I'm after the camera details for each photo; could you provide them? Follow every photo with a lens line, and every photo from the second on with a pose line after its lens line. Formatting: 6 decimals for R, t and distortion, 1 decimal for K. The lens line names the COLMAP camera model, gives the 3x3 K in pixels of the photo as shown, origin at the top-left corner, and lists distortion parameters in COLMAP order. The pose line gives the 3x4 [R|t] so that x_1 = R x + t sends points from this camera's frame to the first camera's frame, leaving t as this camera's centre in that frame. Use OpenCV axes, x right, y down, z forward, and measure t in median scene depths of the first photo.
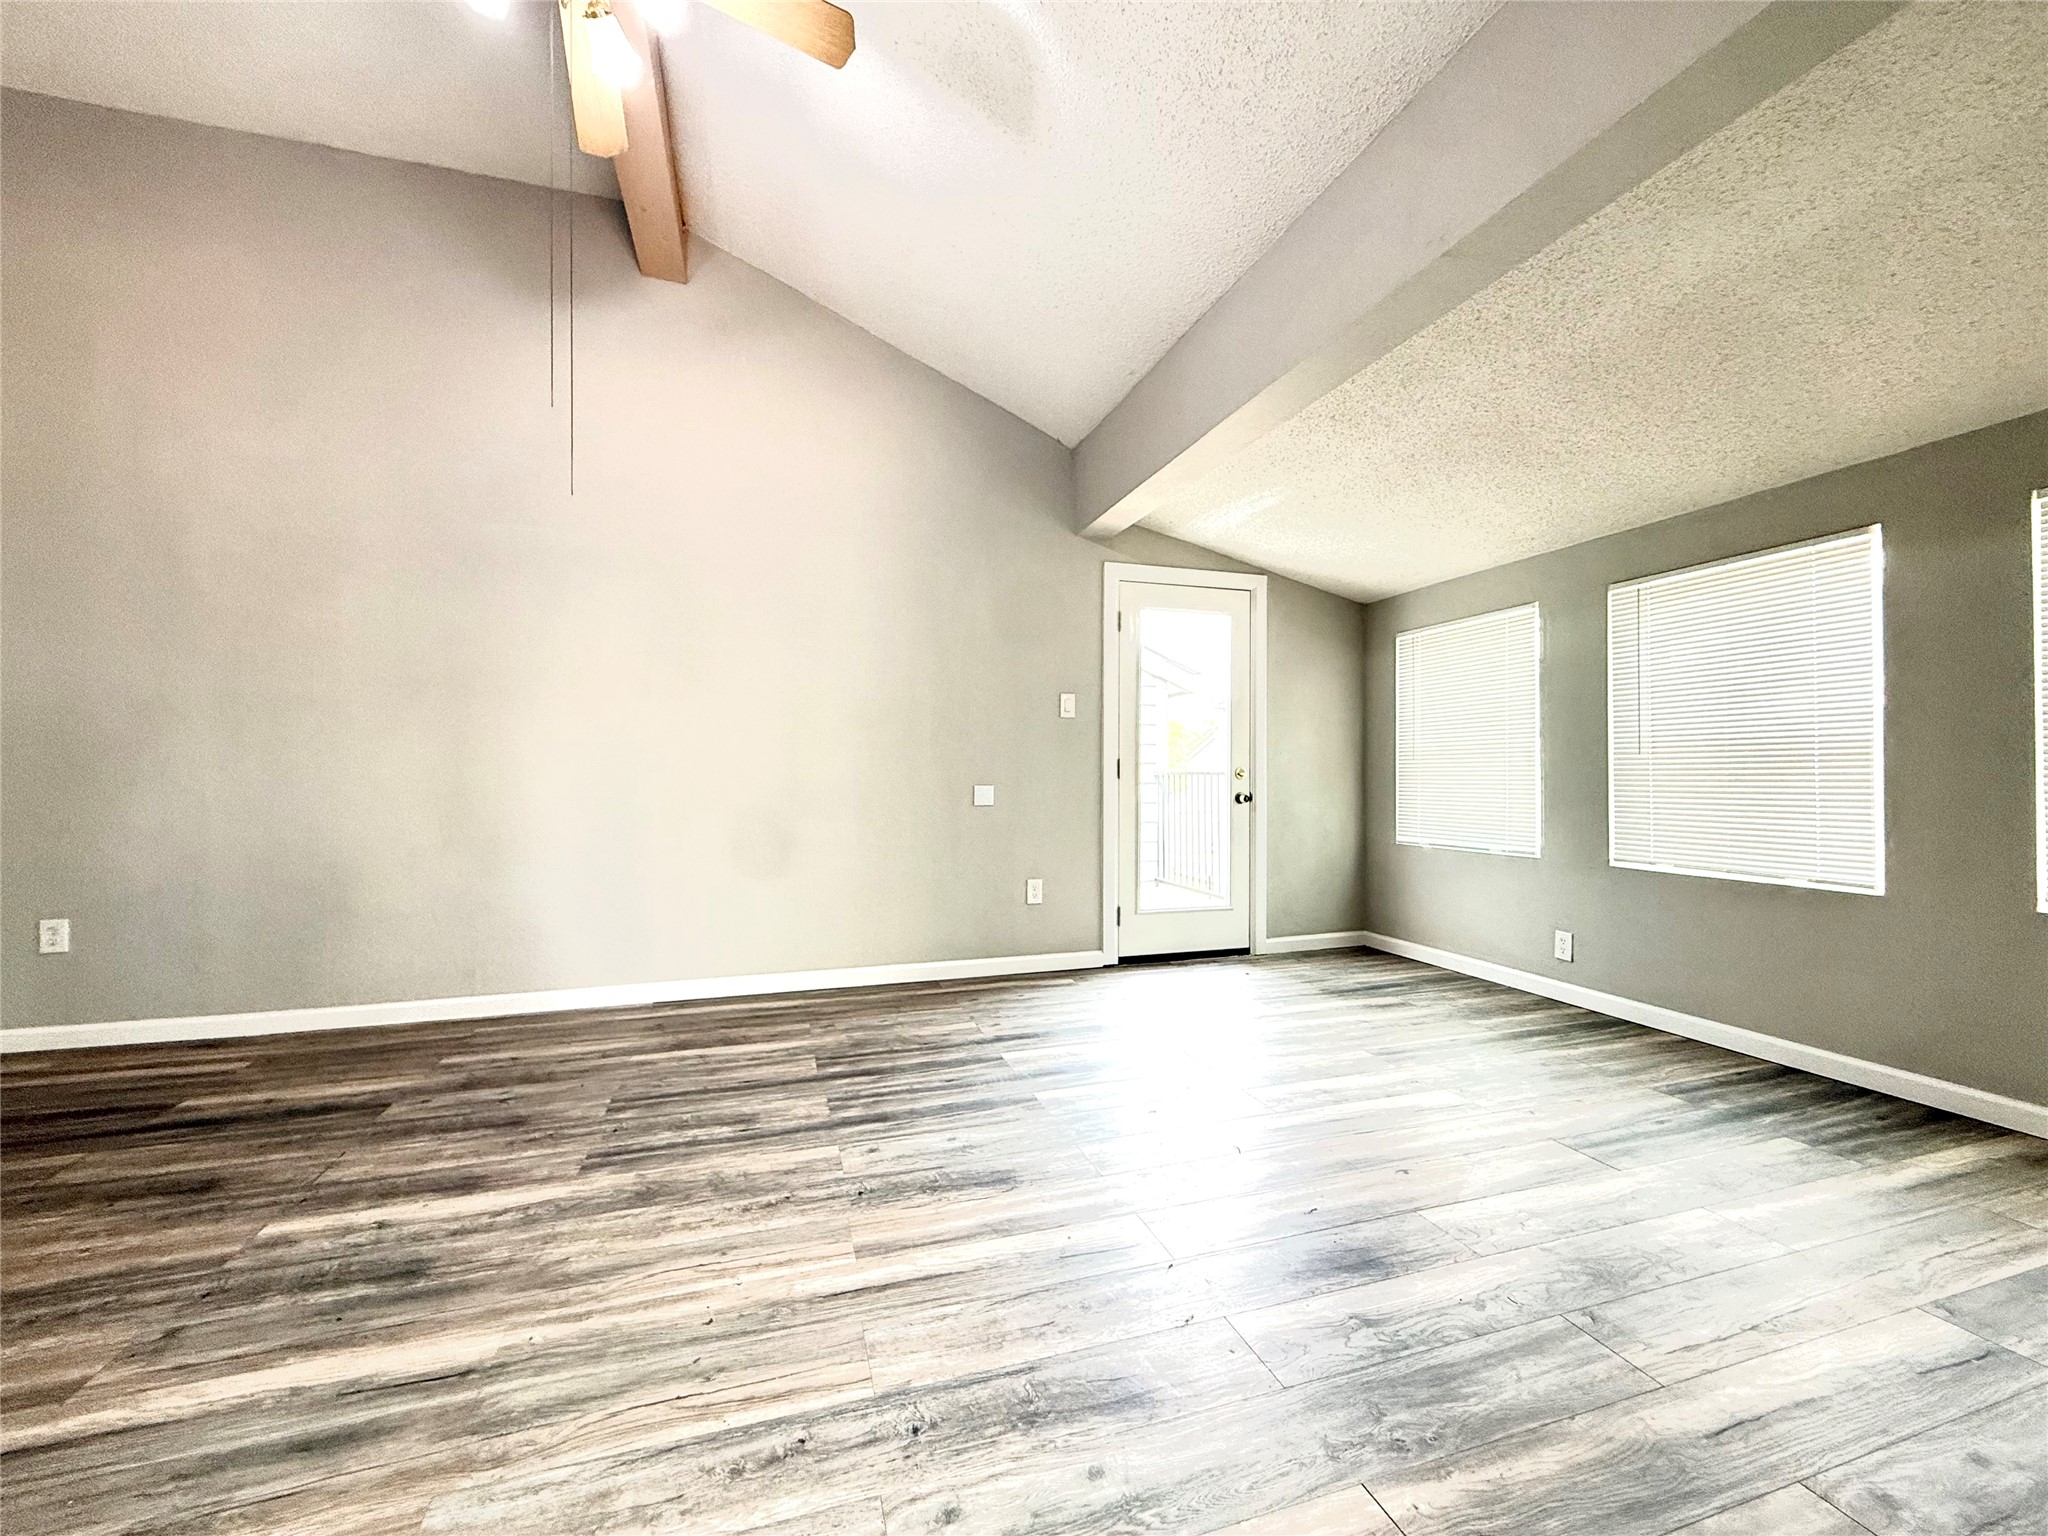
lens RADIAL K [[818.0, 0, 1016.1], [0, 818.0, 767.8], [0, 0, 1]] dist [-0.001054, 0.000539]
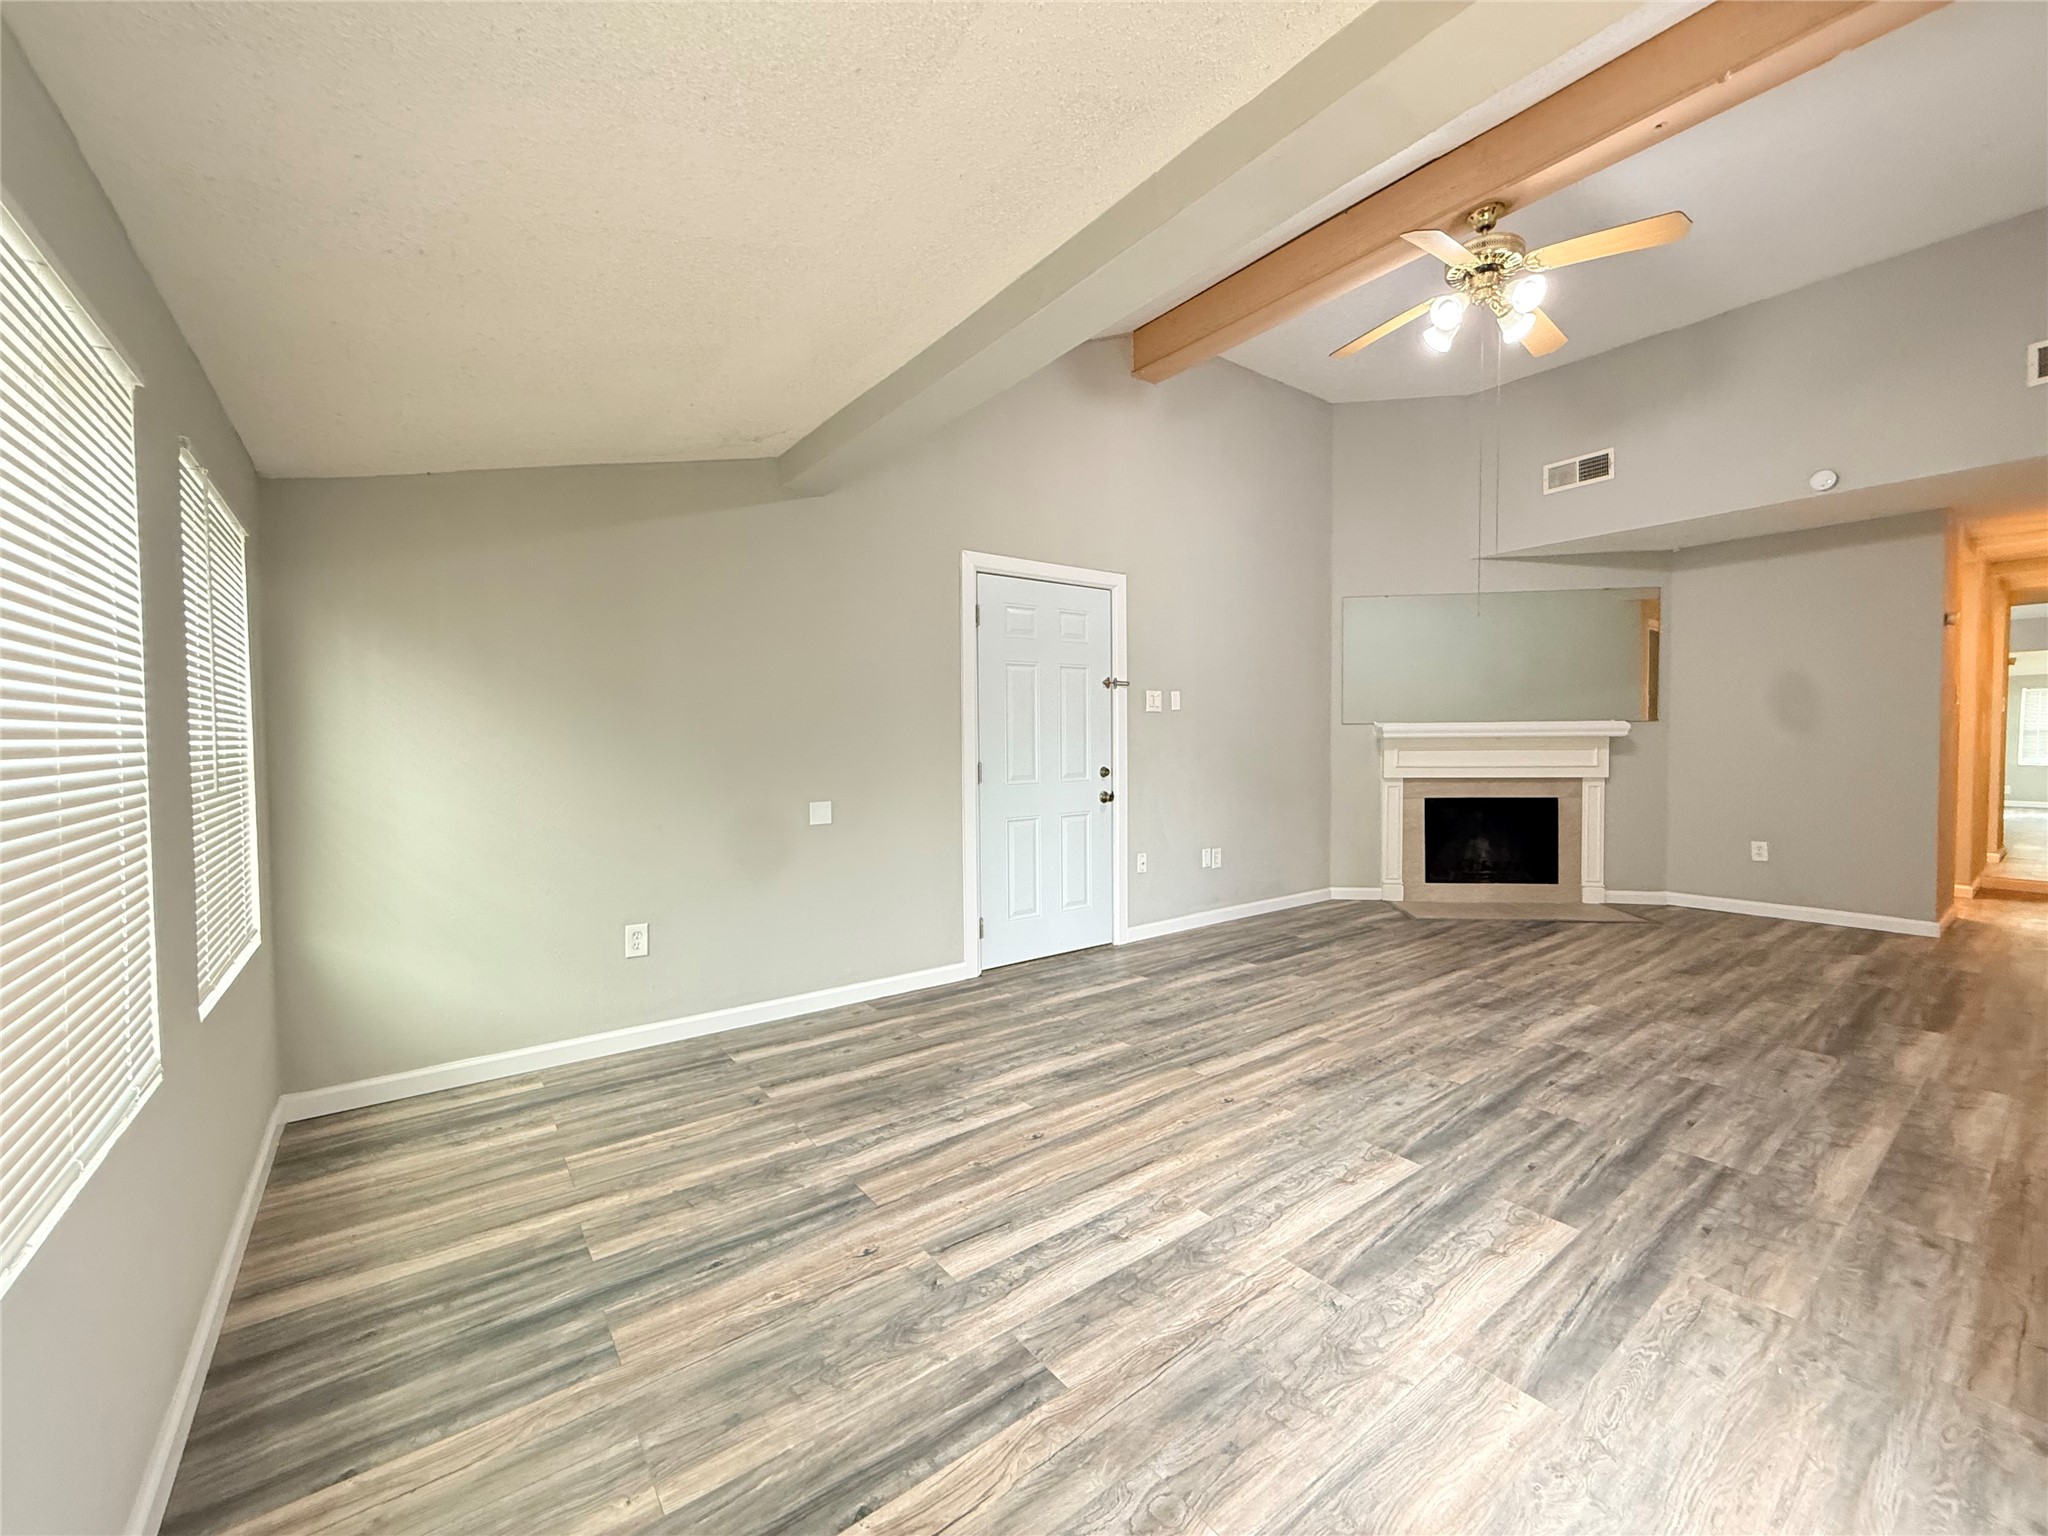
lens RADIAL K [[818.0, 0, 1014.7], [0, 818.0, 775.8], [0, 0, 1]] dist [-0.001054, 0.000539]
pose [[-0.944578, 0.027273, -0.327153, 0.725803], [0.014040, 0.998987, 0.042743, -0.057842], [0.327987, 0.035781, -0.944004, 1.725782]]
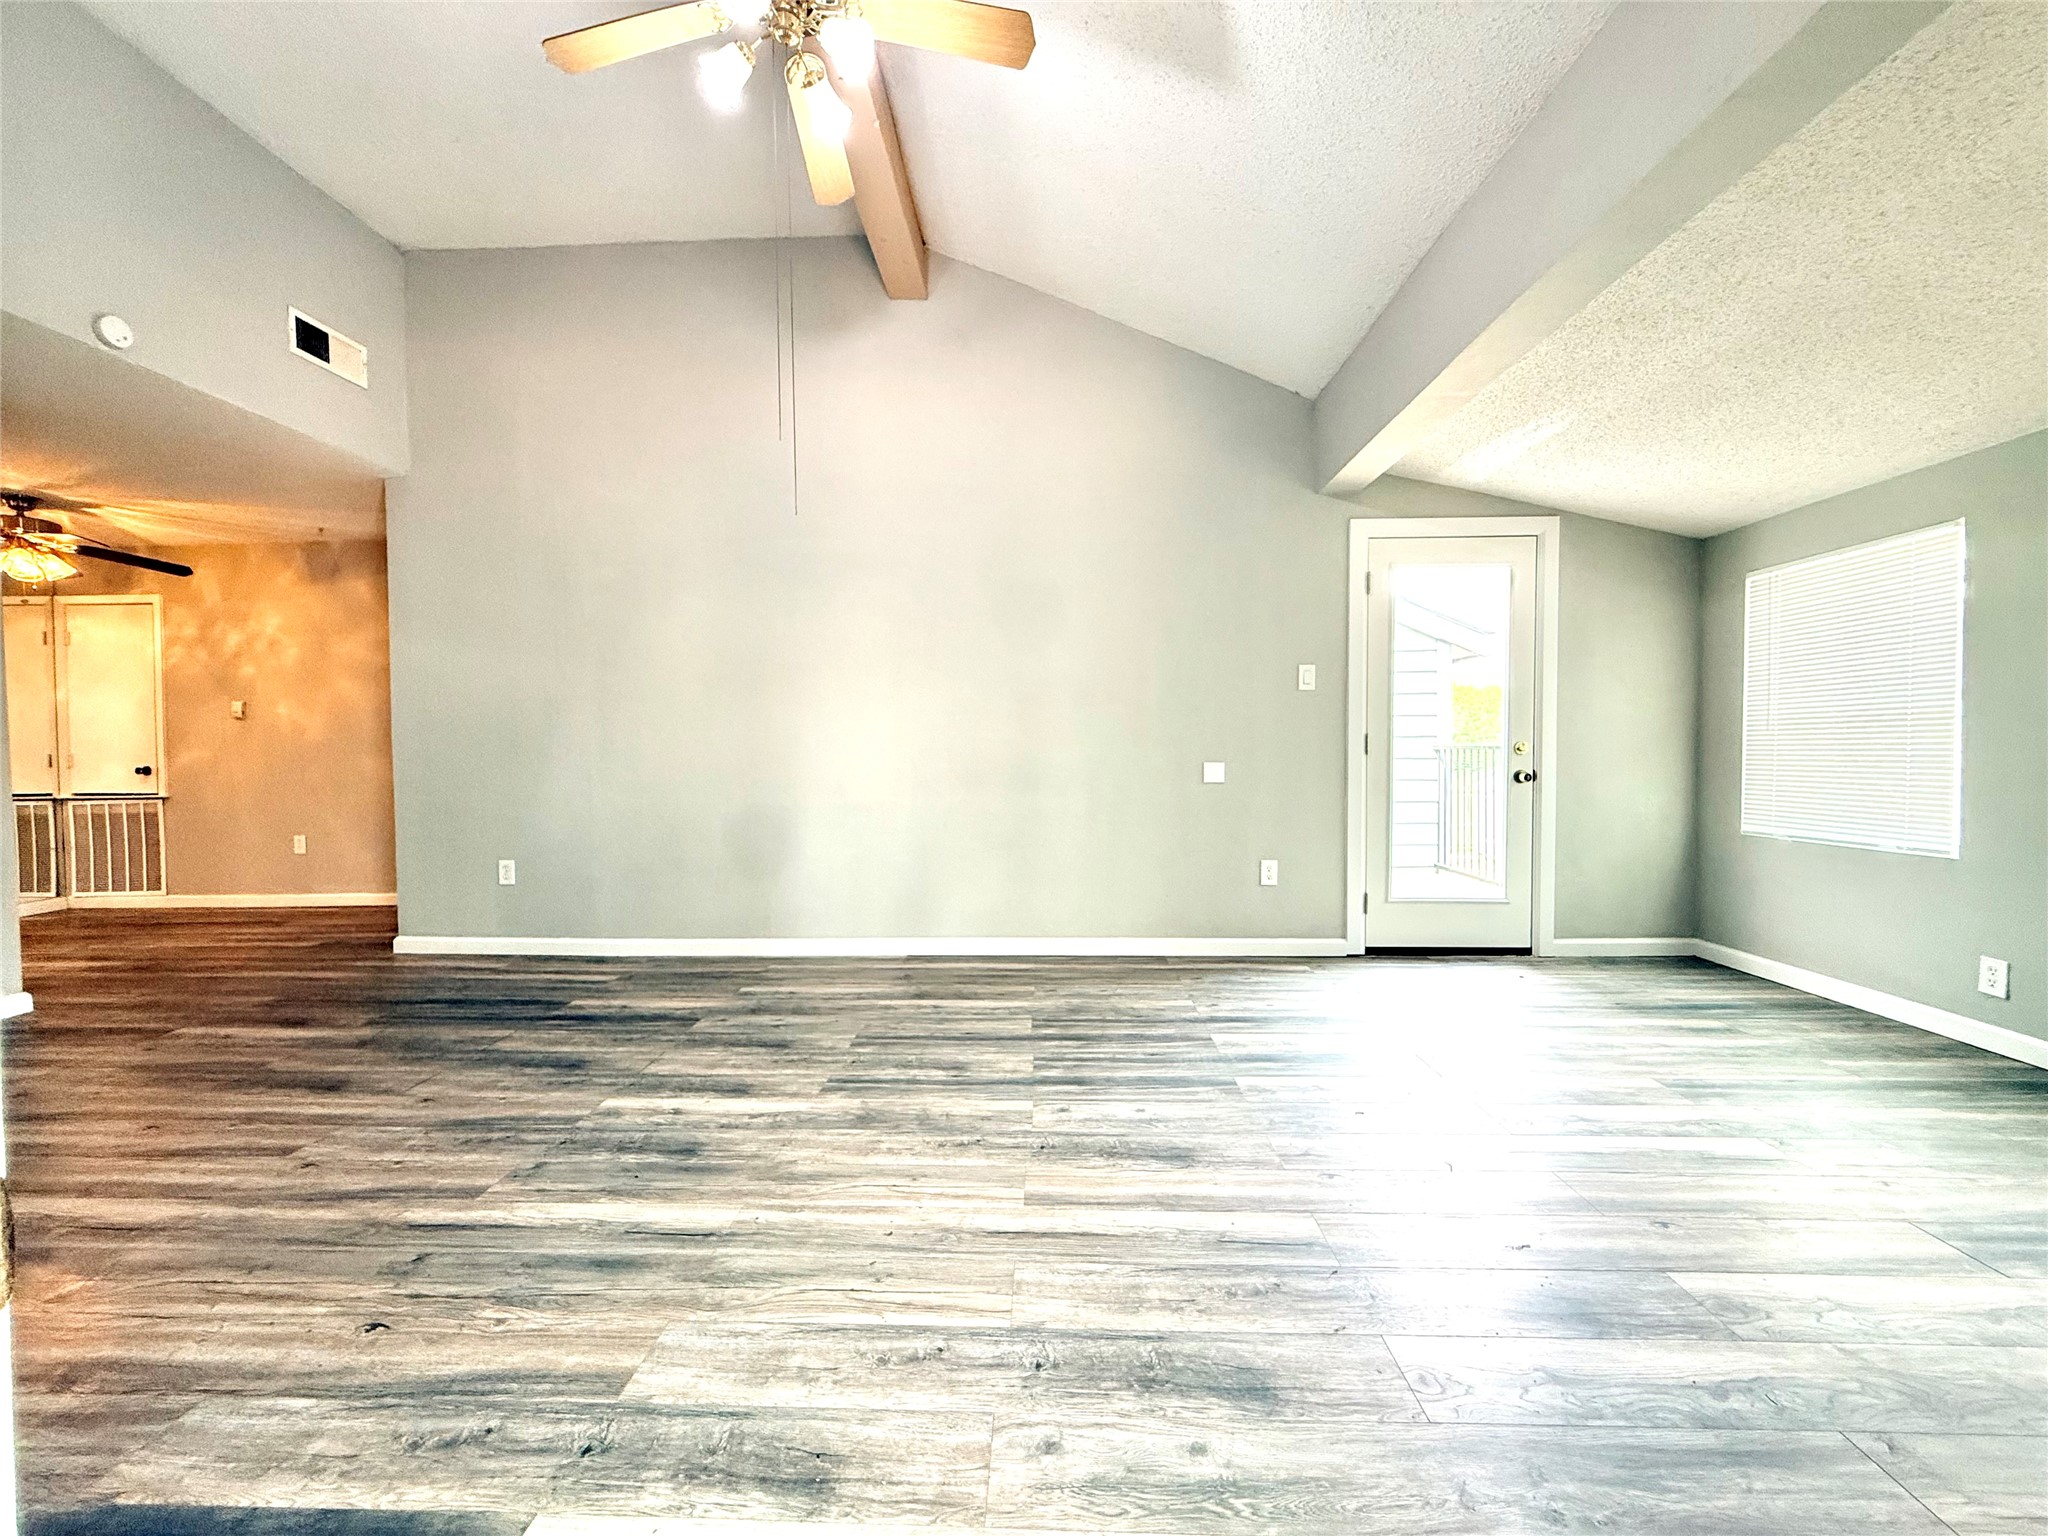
lens RADIAL K [[818.0, 0, 1016.3], [0, 818.0, 769.1], [0, 0, 1]] dist [-0.001054, 0.000539]
pose [[0.942547, 0.003683, -0.334054, 0.105155], [0.007768, 0.999427, 0.032935, -0.006725], [0.333984, -0.033638, 0.941978, -0.000275]]
